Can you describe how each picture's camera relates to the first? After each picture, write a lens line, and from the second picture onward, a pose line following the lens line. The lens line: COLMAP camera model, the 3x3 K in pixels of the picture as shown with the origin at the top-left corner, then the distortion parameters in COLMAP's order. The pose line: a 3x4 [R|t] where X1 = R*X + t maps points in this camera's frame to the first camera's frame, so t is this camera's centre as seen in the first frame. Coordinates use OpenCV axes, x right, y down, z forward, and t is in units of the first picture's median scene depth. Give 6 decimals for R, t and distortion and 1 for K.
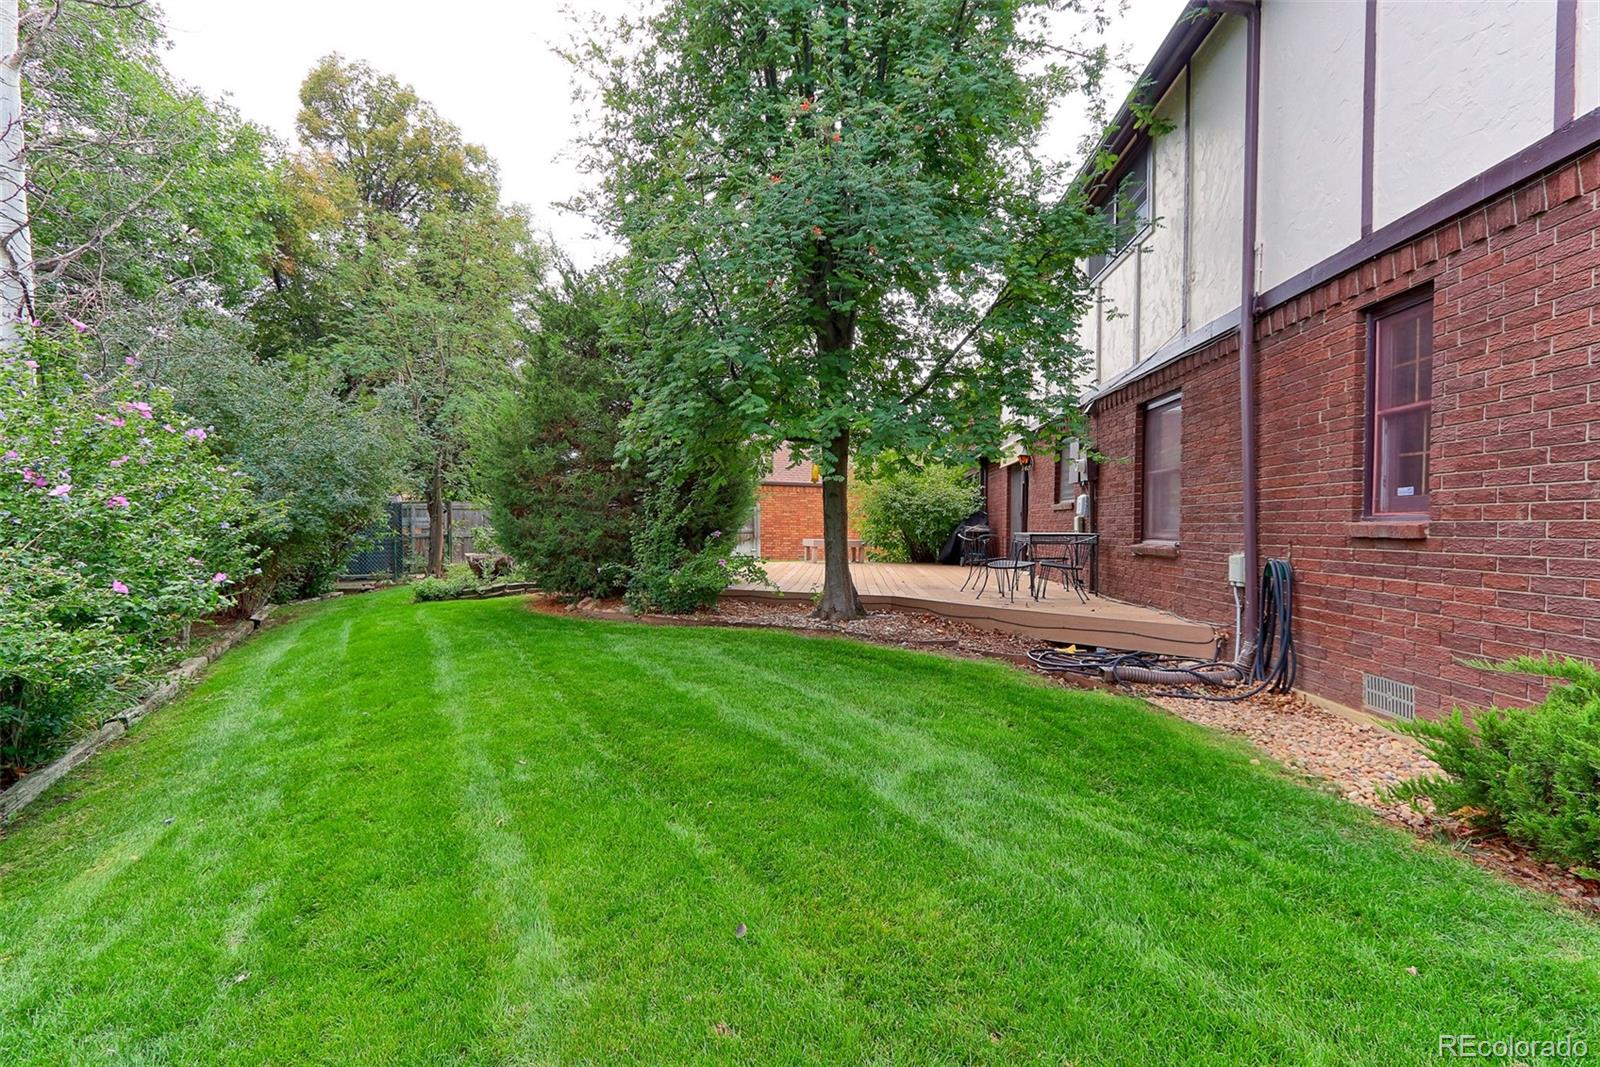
lens RADIAL K [[774.8, 0, 787.2], [0, 774.8, 535.1], [0, 0, 1]] dist [-0.009550, 0.000206]
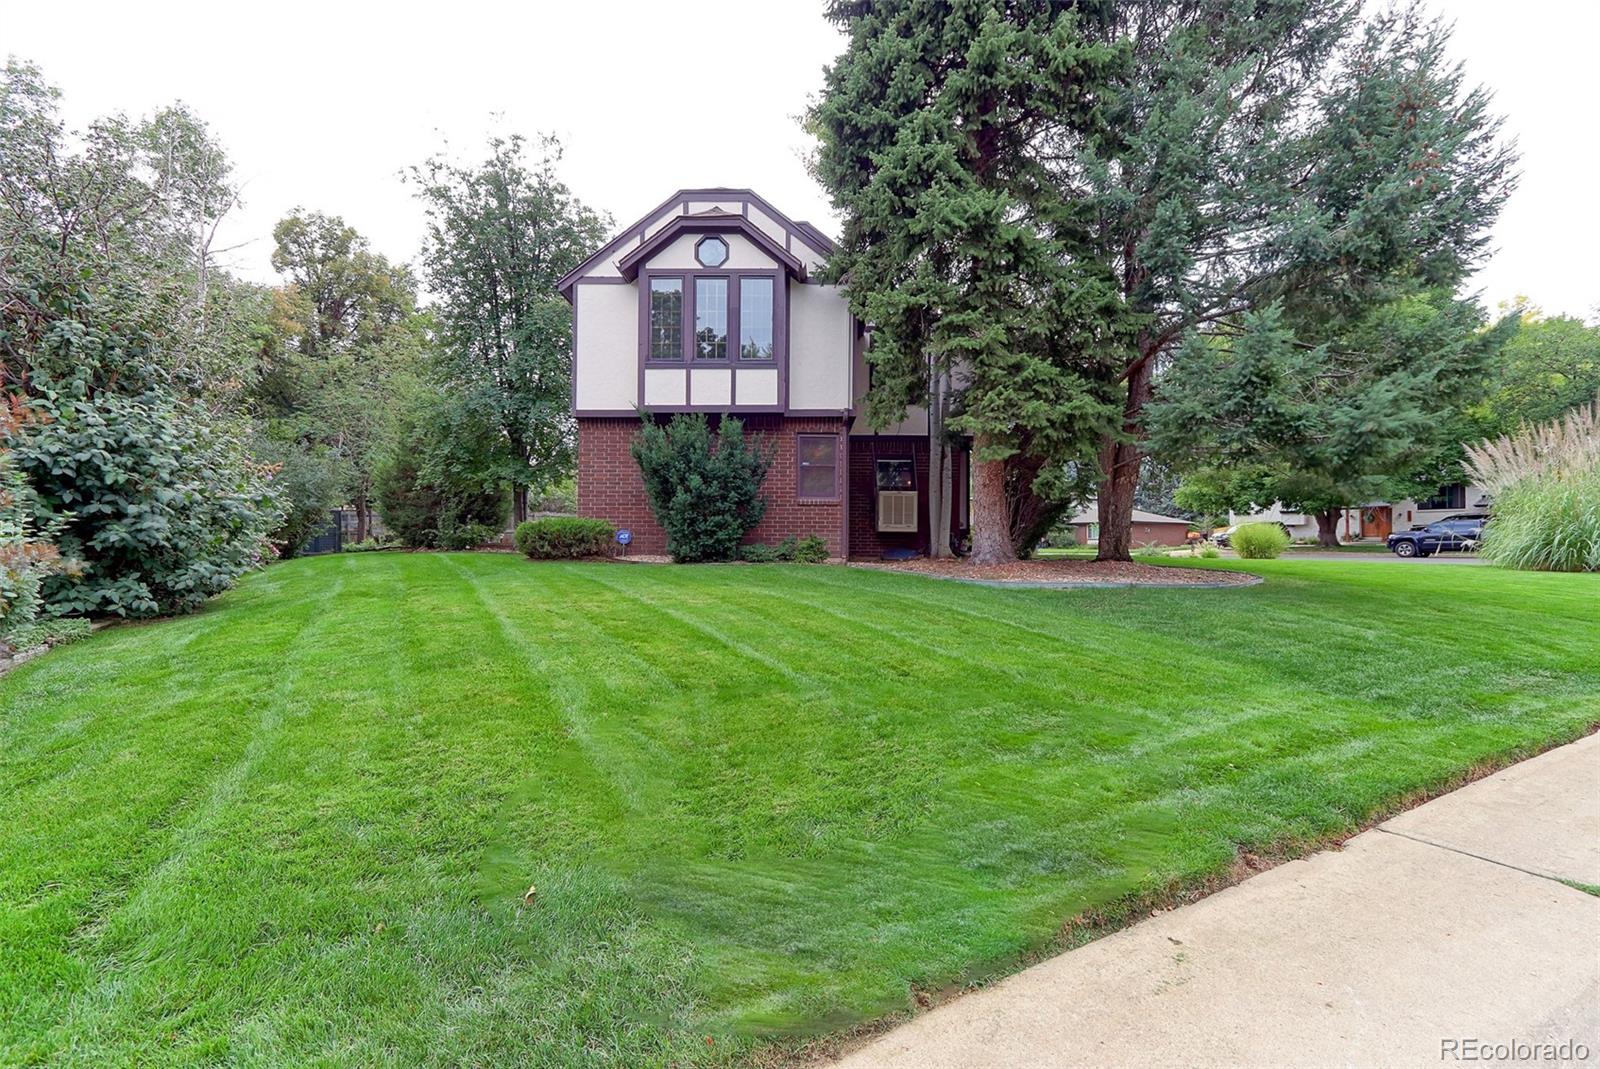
lens RADIAL K [[765.6, 0, 800.0], [0, 765.6, 534.5], [0, 0, 1]] dist [0.003928, 0.000502]
pose [[0.997874, -0.003801, 0.065055, 0.404015], [0.005843, 0.999495, -0.031227, 0.070093], [-0.064904, 0.031541, 0.997393, -0.755411]]
